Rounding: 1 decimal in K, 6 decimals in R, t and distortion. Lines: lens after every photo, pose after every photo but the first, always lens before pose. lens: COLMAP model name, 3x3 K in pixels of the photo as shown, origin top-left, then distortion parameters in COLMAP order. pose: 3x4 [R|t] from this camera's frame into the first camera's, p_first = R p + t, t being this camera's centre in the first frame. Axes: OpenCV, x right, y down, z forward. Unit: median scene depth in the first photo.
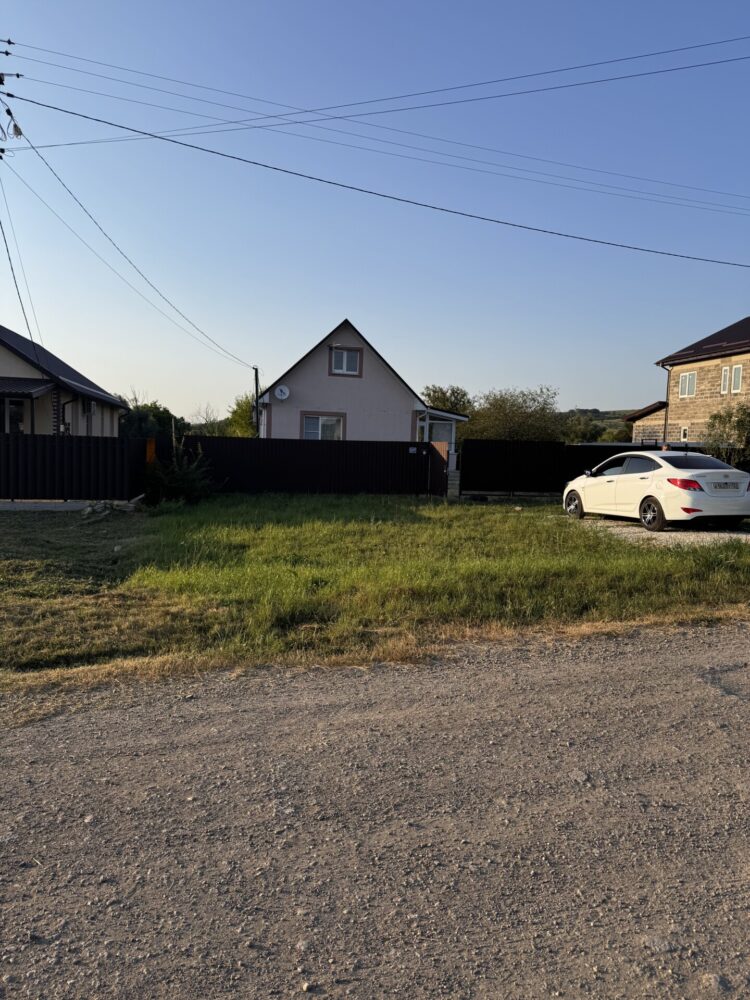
lens RADIAL K [[696.9, 0, 375.2], [0, 696.9, 500.3], [0, 0, 1]] dist [0.005295, 0.000517]
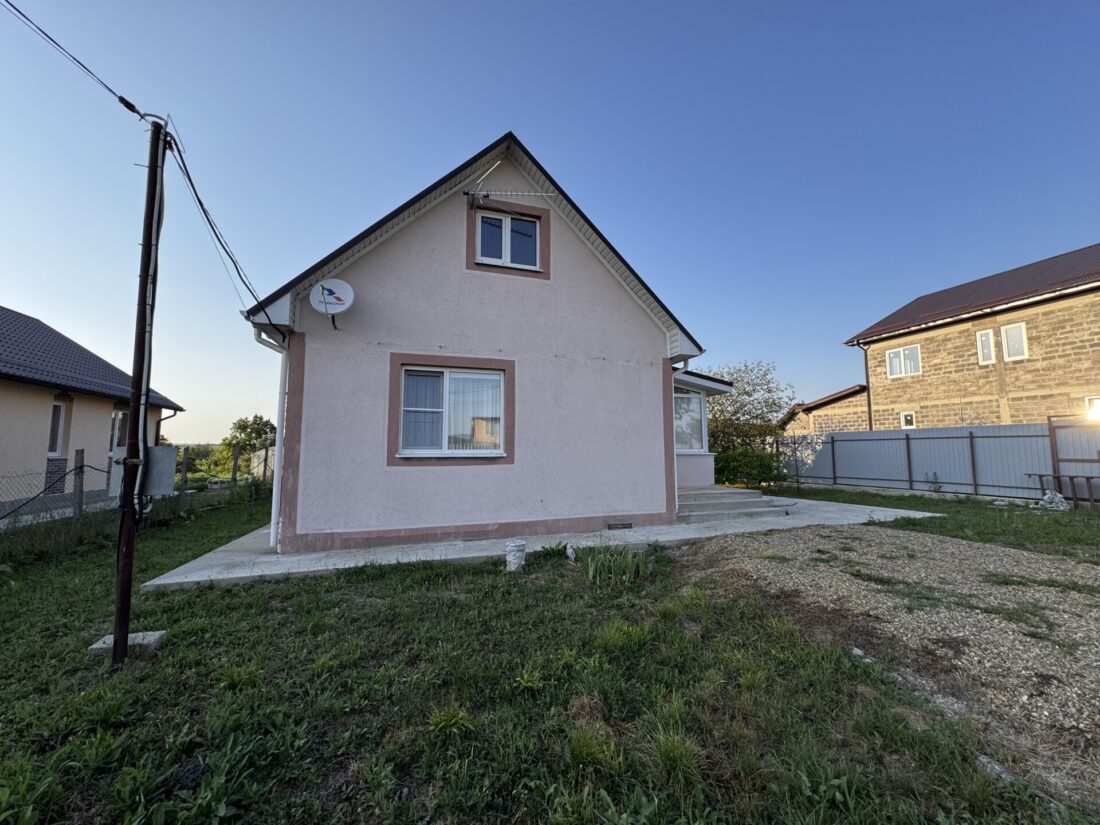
lens RADIAL K [[437.4, 0, 551.1], [0, 437.4, 413.3], [0, 0, 1]] dist [-0.002932, 0.000635]
pose [[0.992342, -0.025027, 0.120957, -0.036483], [0.044196, 0.986369, -0.158502, -0.039901], [-0.115342, 0.162634, 0.979922, 0.540945]]
